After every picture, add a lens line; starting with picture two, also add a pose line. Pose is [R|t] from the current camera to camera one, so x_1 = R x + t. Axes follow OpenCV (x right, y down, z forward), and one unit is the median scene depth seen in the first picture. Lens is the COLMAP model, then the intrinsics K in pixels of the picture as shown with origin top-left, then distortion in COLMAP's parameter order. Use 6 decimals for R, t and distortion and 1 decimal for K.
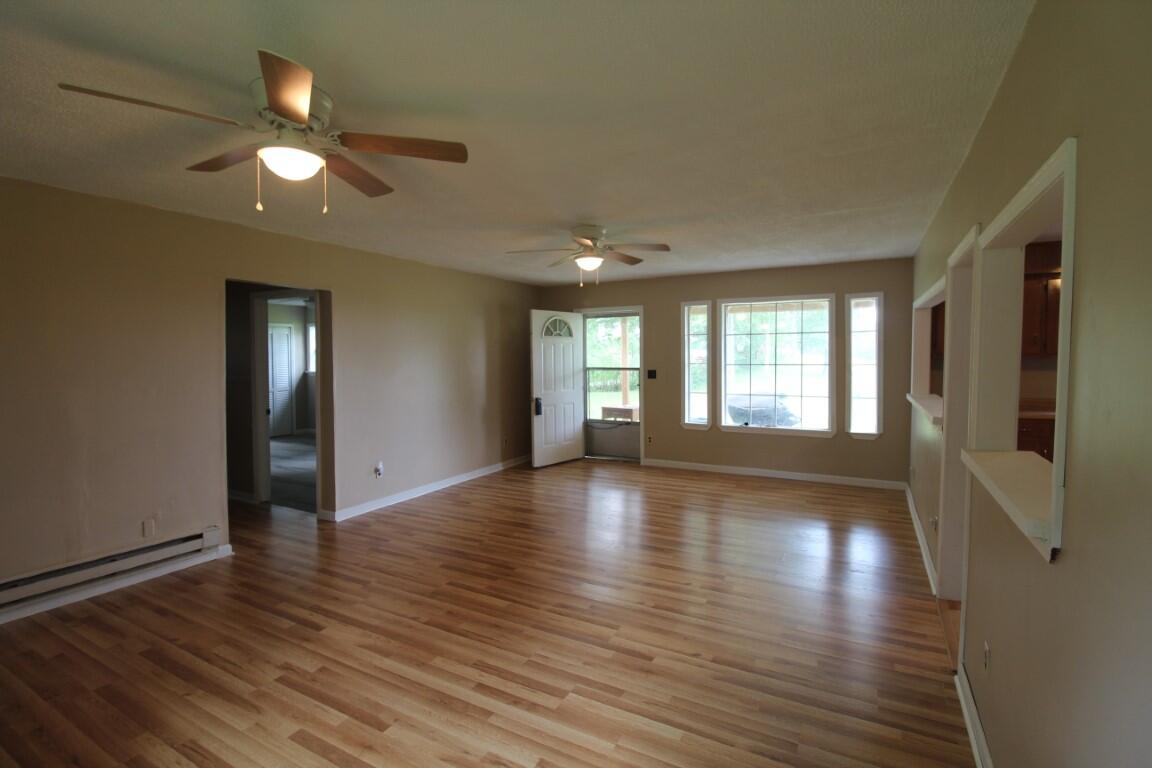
lens RADIAL K [[533.0, 0, 578.5], [0, 533.0, 371.0], [0, 0, 1]] dist [0.000879, -0.012962]
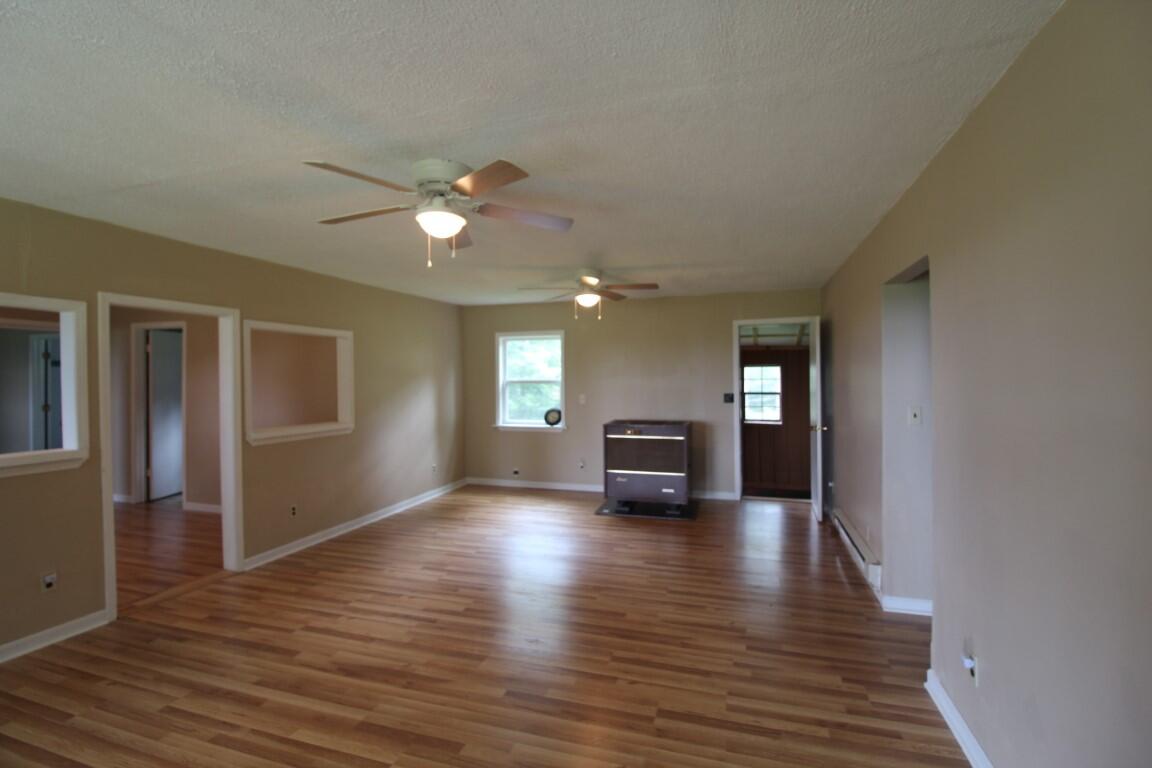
lens RADIAL K [[533.0, 0, 578.5], [0, 533.0, 371.0], [0, 0, 1]] dist [0.000879, -0.012962]
pose [[-0.980148, 0.011449, -0.197938, -0.010073], [0.009067, 0.999875, 0.012936, -0.051254], [0.198061, 0.010884, -0.980129, 1.704233]]
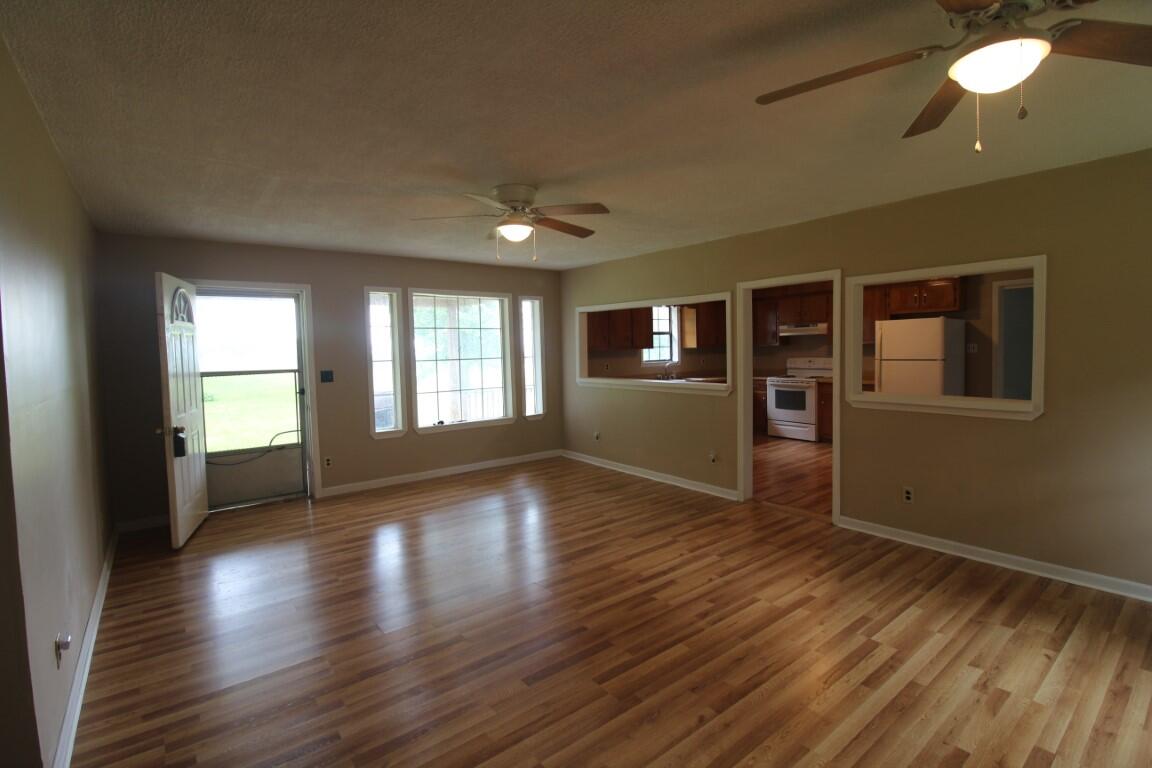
lens RADIAL K [[530.7, 0, 576.0], [0, 530.7, 384.0], [0, 0, 1]] dist [0.001889, -0.015569]
pose [[0.394595, -0.063062, 0.916689, -0.719619], [0.041518, 0.997847, 0.050773, -0.012658], [-0.917917, 0.018024, 0.396363, 0.637179]]
